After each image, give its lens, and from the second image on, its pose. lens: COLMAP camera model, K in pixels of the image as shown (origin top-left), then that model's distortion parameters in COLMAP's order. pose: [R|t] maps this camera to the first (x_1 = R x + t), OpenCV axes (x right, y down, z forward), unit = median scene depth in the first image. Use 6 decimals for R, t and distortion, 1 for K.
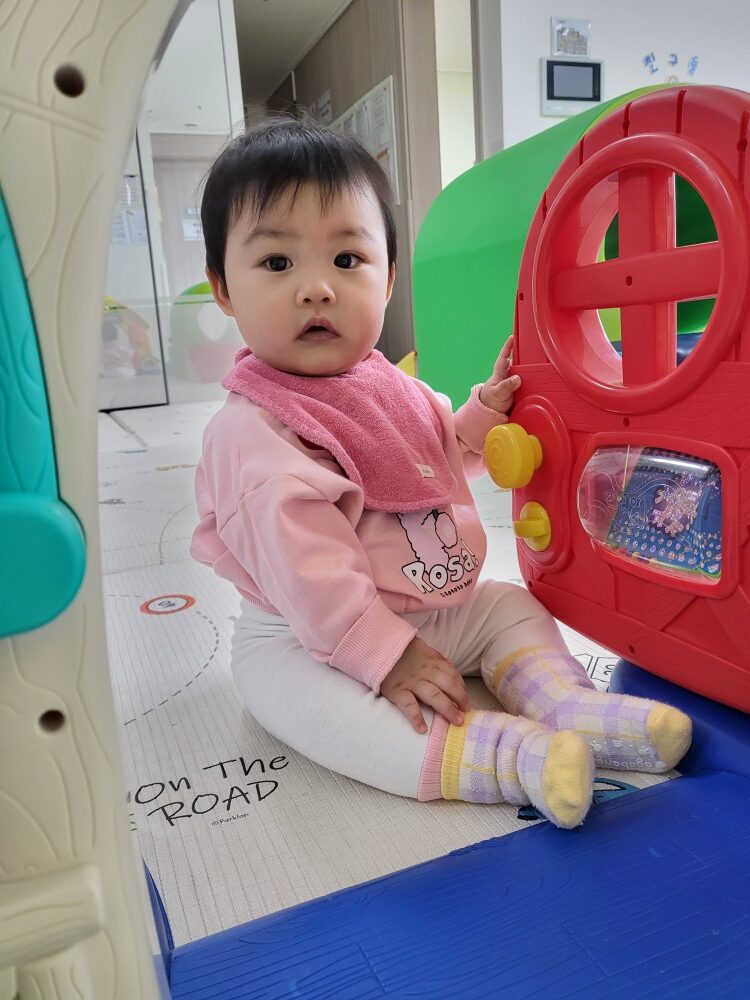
lens RADIAL K [[787.7, 0, 392.8], [0, 787.7, 498.1], [0, 0, 1]] dist [0.042400, -0.010159]
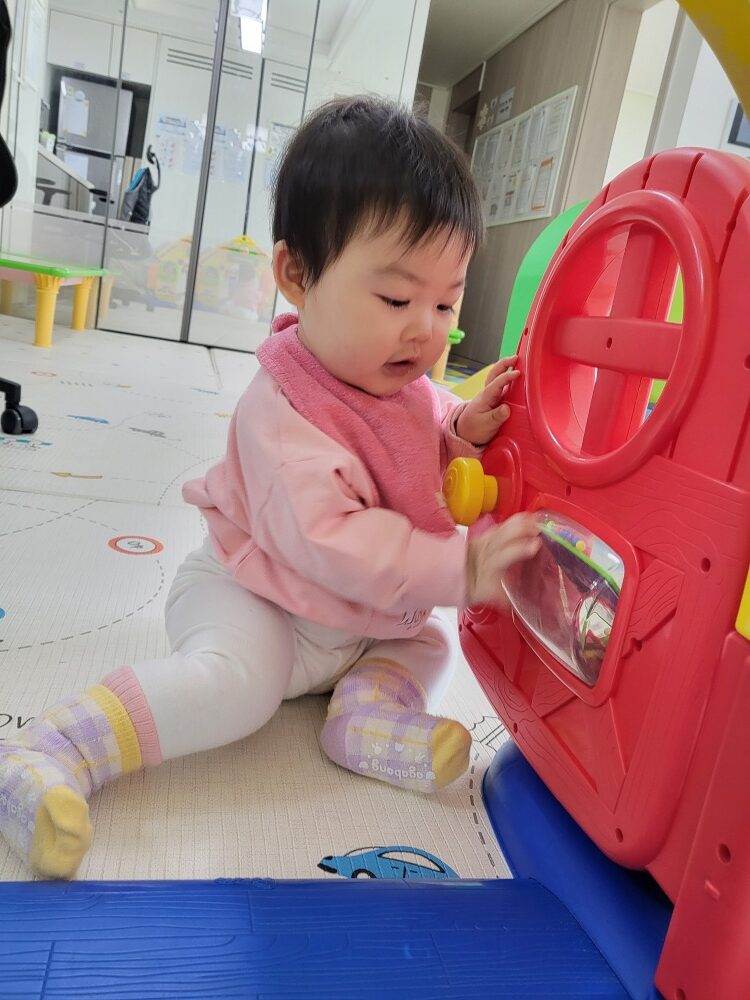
lens RADIAL K [[787.7, 0, 392.8], [0, 787.7, 498.1], [0, 0, 1]] dist [0.042400, -0.010159]
pose [[0.955894, 0.268401, -0.119279, 0.131084], [-0.267376, 0.963273, 0.024821, -0.035371], [0.121560, 0.008166, 0.992550, 0.038882]]
